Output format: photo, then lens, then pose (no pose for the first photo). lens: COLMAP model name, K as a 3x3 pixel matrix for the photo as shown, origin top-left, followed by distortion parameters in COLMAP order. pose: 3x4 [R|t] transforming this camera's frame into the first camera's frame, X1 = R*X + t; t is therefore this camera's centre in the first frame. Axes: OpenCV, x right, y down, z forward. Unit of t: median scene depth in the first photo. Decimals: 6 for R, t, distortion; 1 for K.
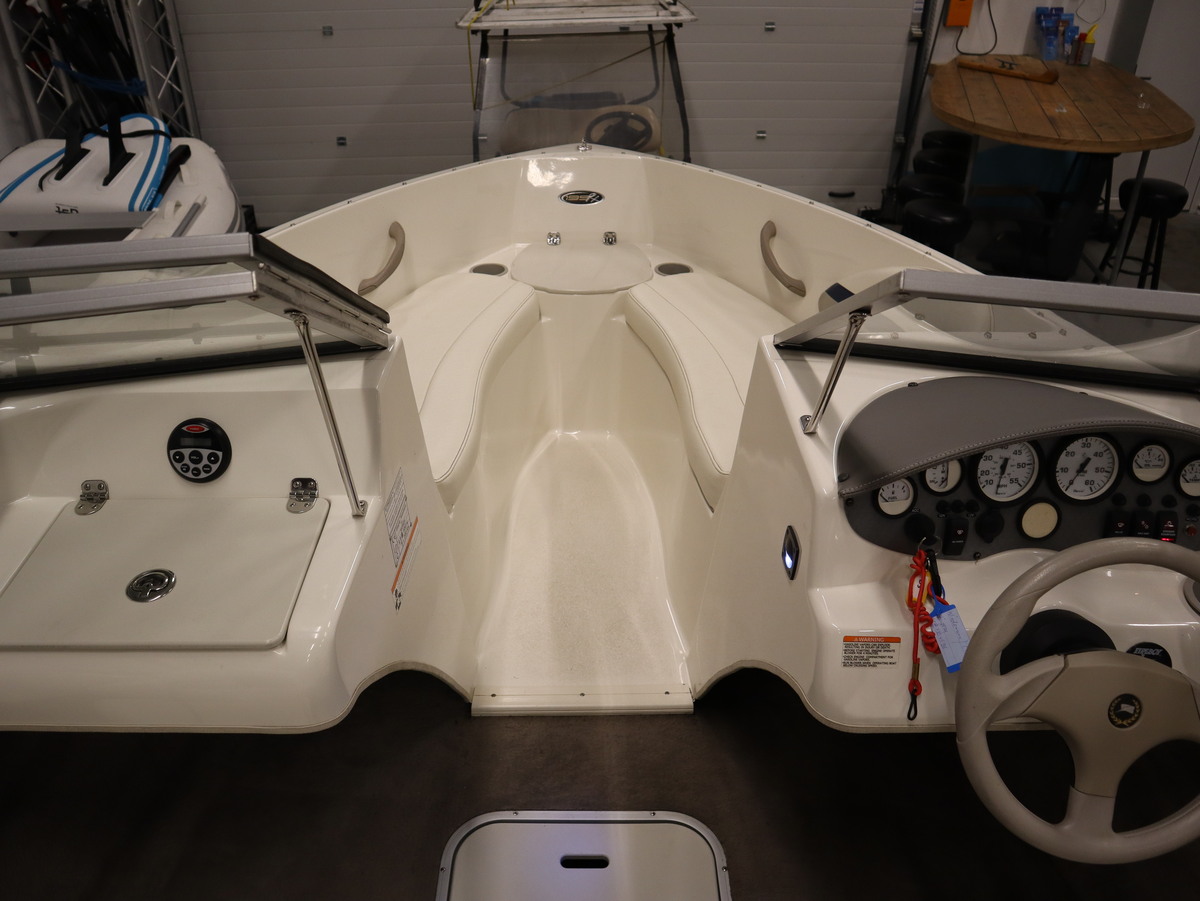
lens RADIAL K [[934.8, 0, 599.8], [0, 934.8, 443.1], [0, 0, 1]] dist [-0.121492, 0.076454]
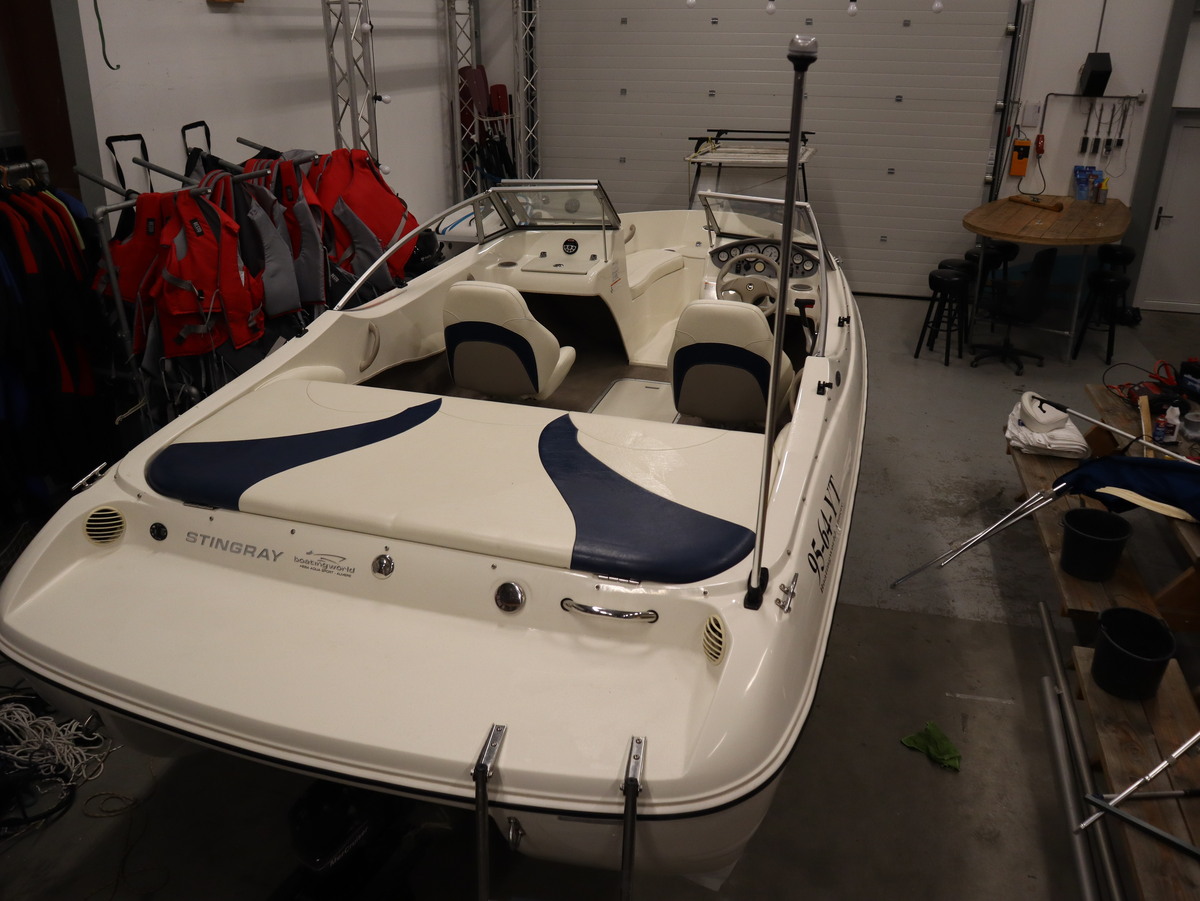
lens RADIAL K [[934.8, 0, 593.6], [0, 934.8, 452.3], [0, 0, 1]] dist [-0.121492, 0.076454]
pose [[0.953236, 0.123185, -0.275981, 0.450320], [-0.158371, 0.981347, -0.108983, 0.656505], [0.257408, 0.147594, 0.954964, -1.370432]]
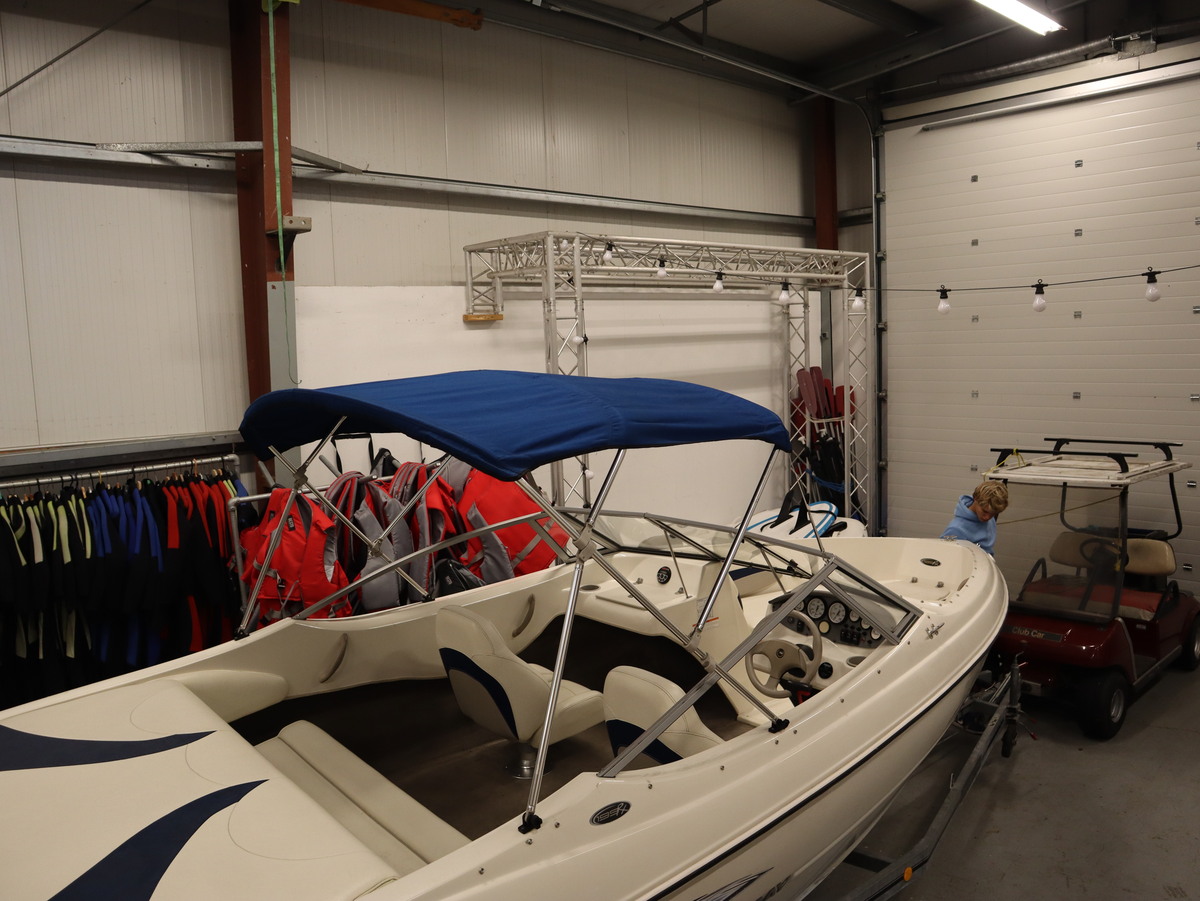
lens RADIAL K [[934.8, 0, 597.0], [0, 934.8, 457.2], [0, 0, 1]] dist [-0.121492, 0.076454]
pose [[0.639732, 0.068205, -0.765566, 1.066253], [-0.373121, 0.898370, -0.231756, 0.264396], [0.671955, 0.433911, 0.600165, -0.781242]]
